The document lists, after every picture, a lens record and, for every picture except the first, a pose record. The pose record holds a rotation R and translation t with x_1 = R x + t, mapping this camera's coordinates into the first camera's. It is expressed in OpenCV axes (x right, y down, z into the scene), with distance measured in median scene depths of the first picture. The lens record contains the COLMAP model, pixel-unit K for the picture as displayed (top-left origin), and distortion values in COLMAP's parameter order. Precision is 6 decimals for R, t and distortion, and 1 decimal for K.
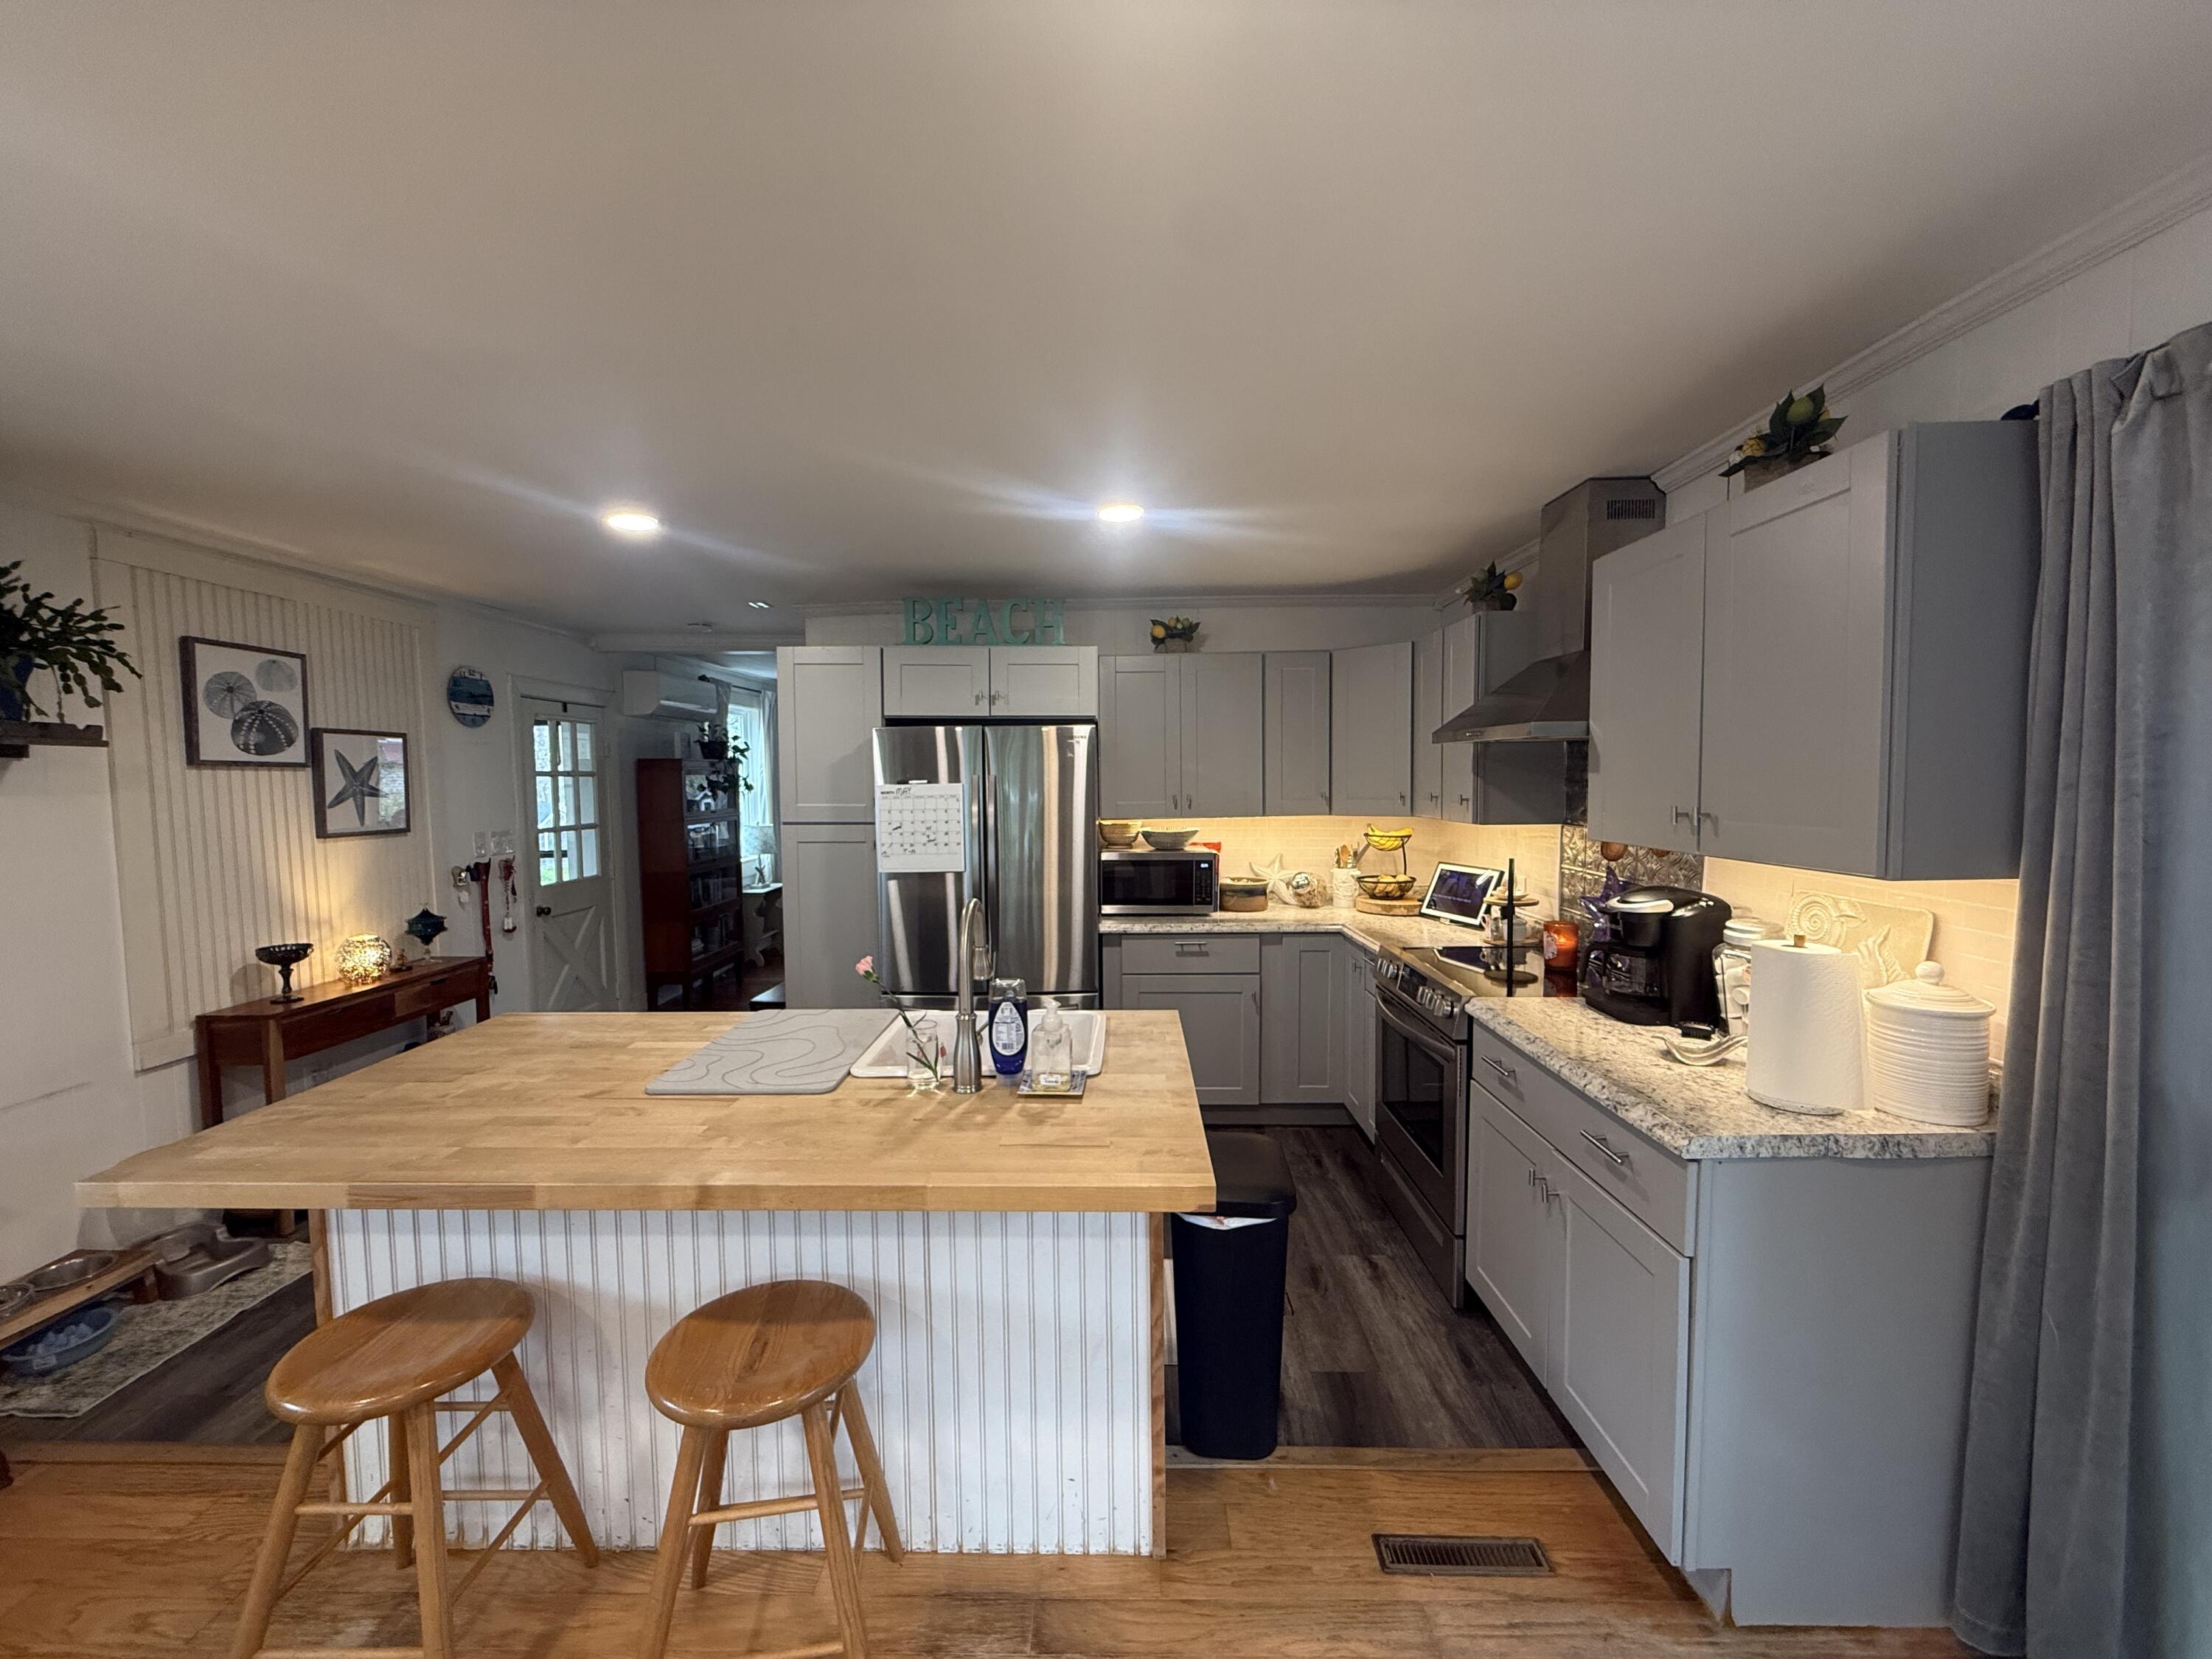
lens RADIAL K [[885.9, 0, 1099.2], [0, 885.9, 835.4], [0, 0, 1]] dist [-0.001287, 0.000499]
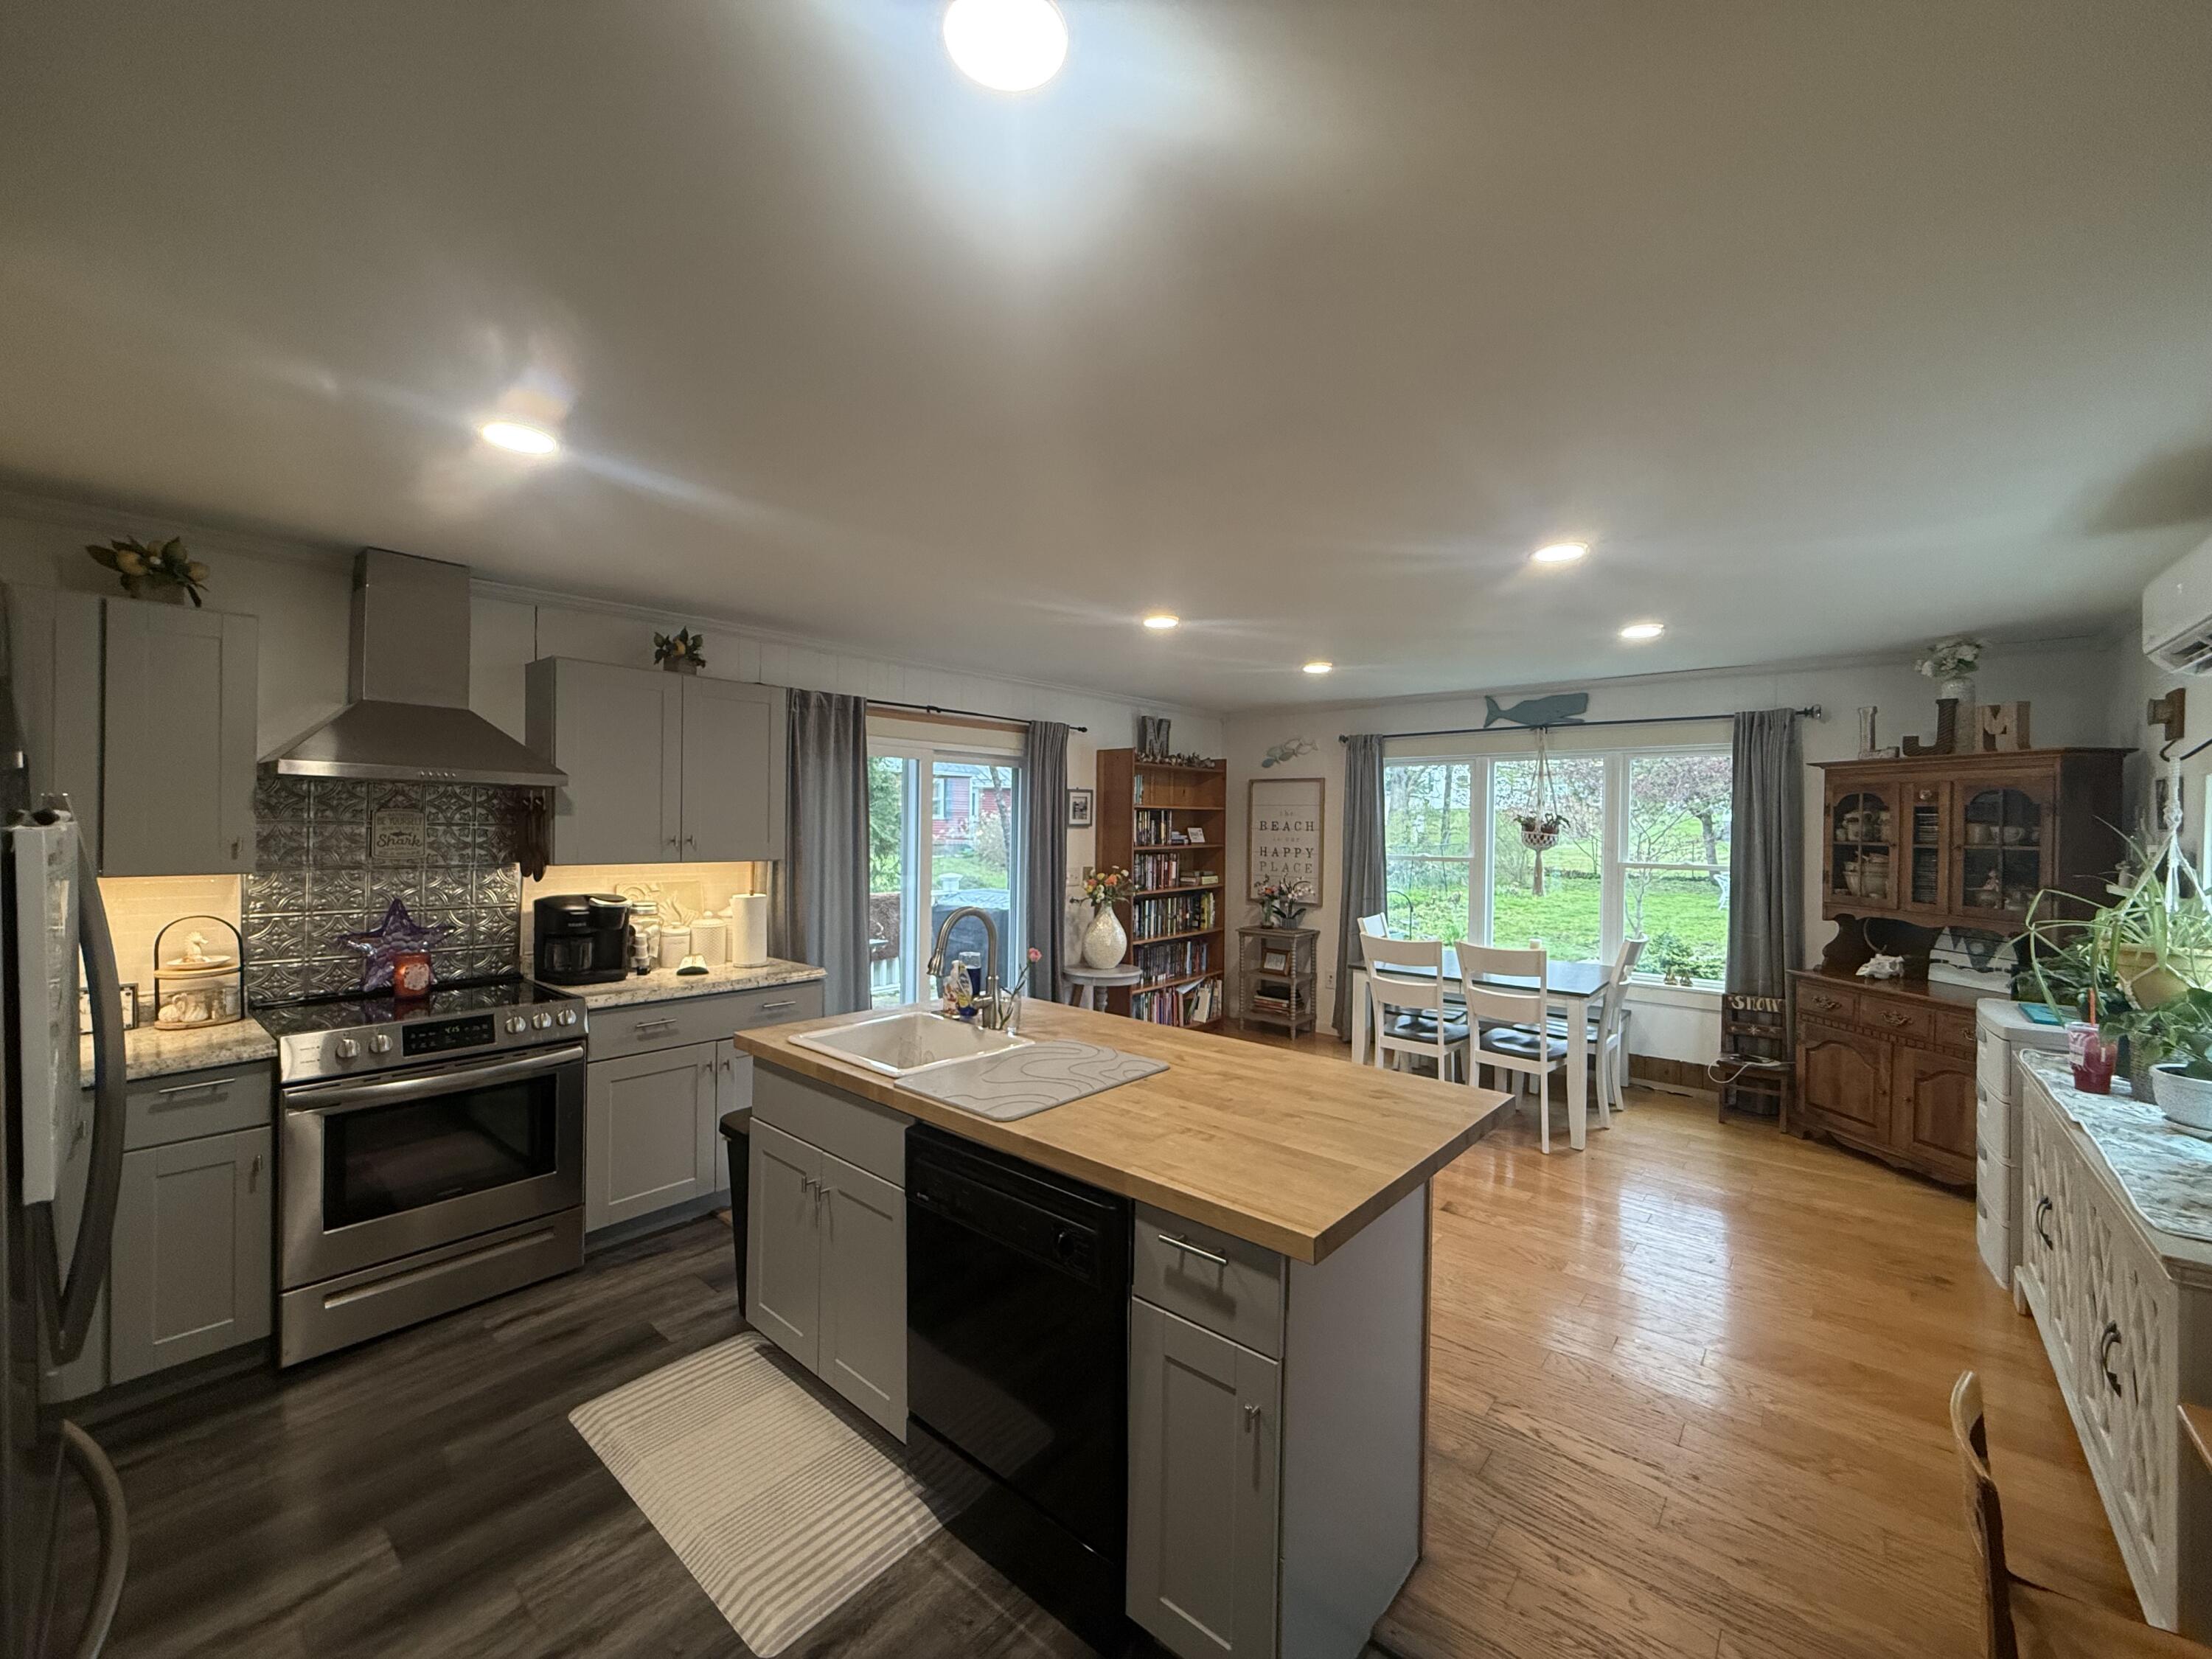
lens RADIAL K [[885.9, 0, 1102.5], [0, 885.9, 828.4], [0, 0, 1]] dist [-0.001287, 0.000499]
pose [[-0.774231, -0.002169, 0.632900, -0.649186], [0.037773, 0.998053, 0.049628, -0.060858], [-0.631775, 0.062330, -0.772641, 1.057265]]
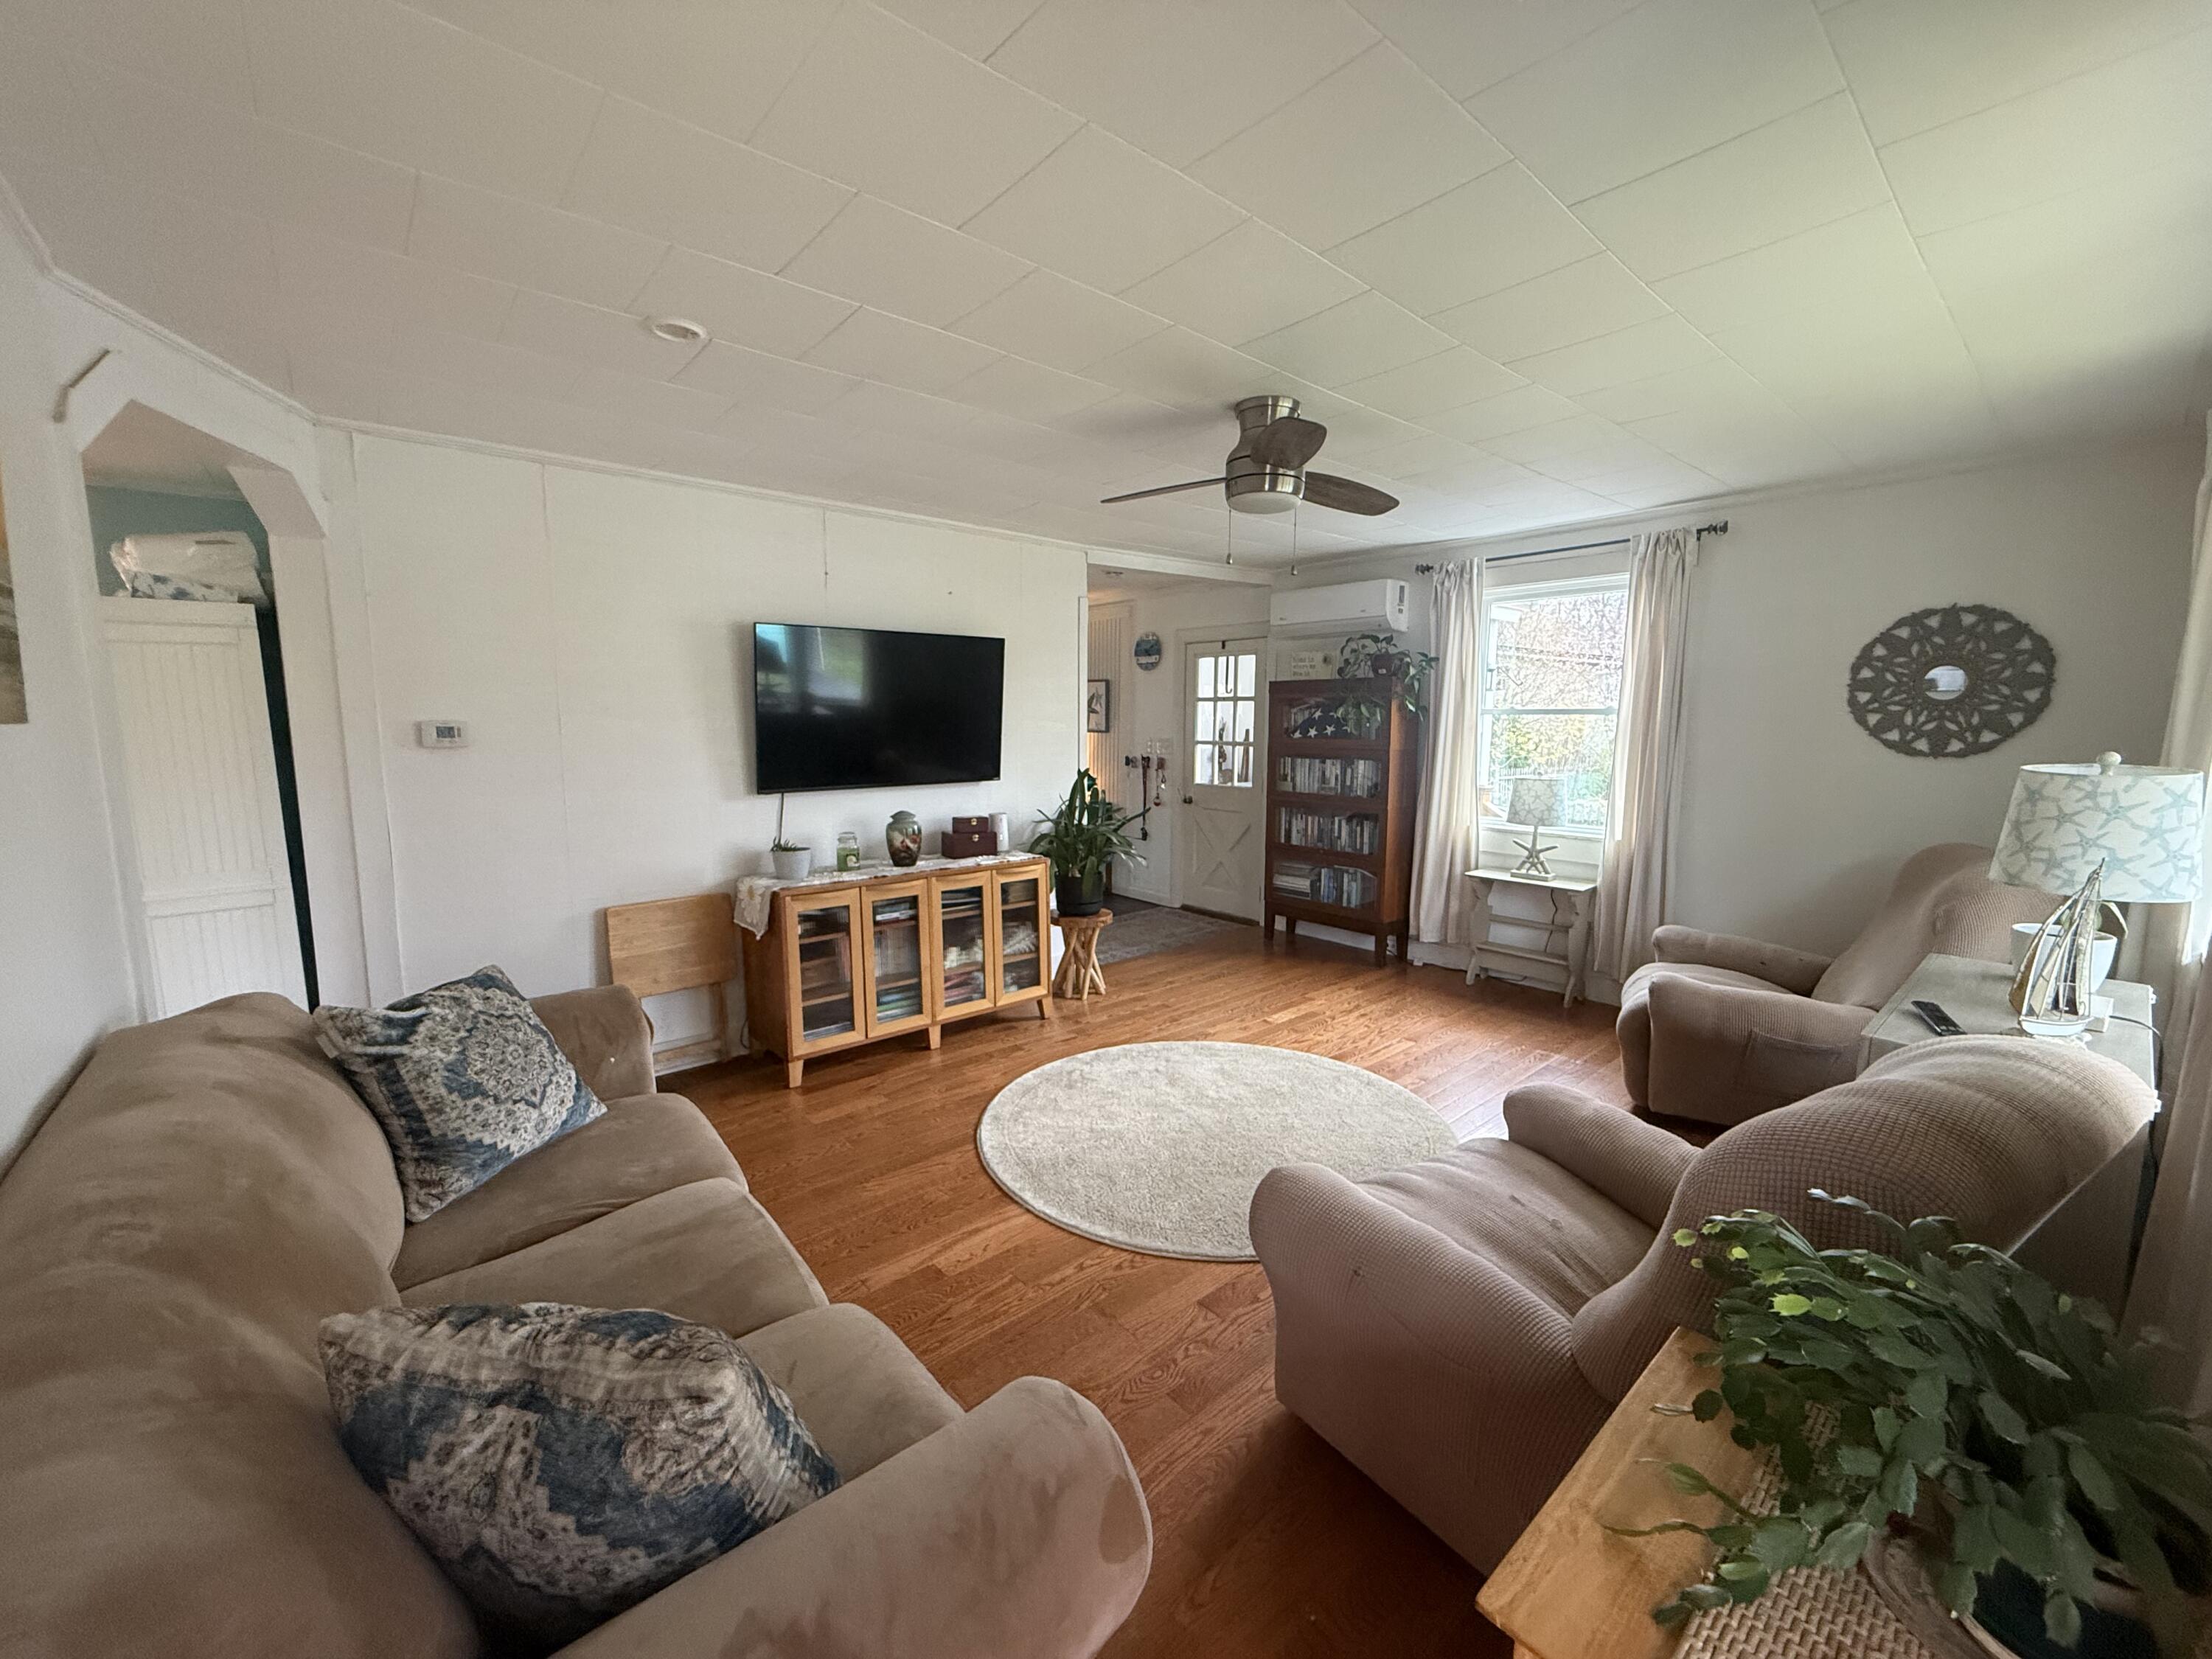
lens RADIAL K [[885.9, 0, 1107.5], [0, 885.9, 829.6], [0, 0, 1]] dist [-0.001287, 0.000499]
pose [[-0.741734, 0.093530, -0.664140, 0.543715], [-0.039594, 0.982395, 0.182570, -0.163647], [0.669524, 0.161714, -0.724973, 2.709285]]
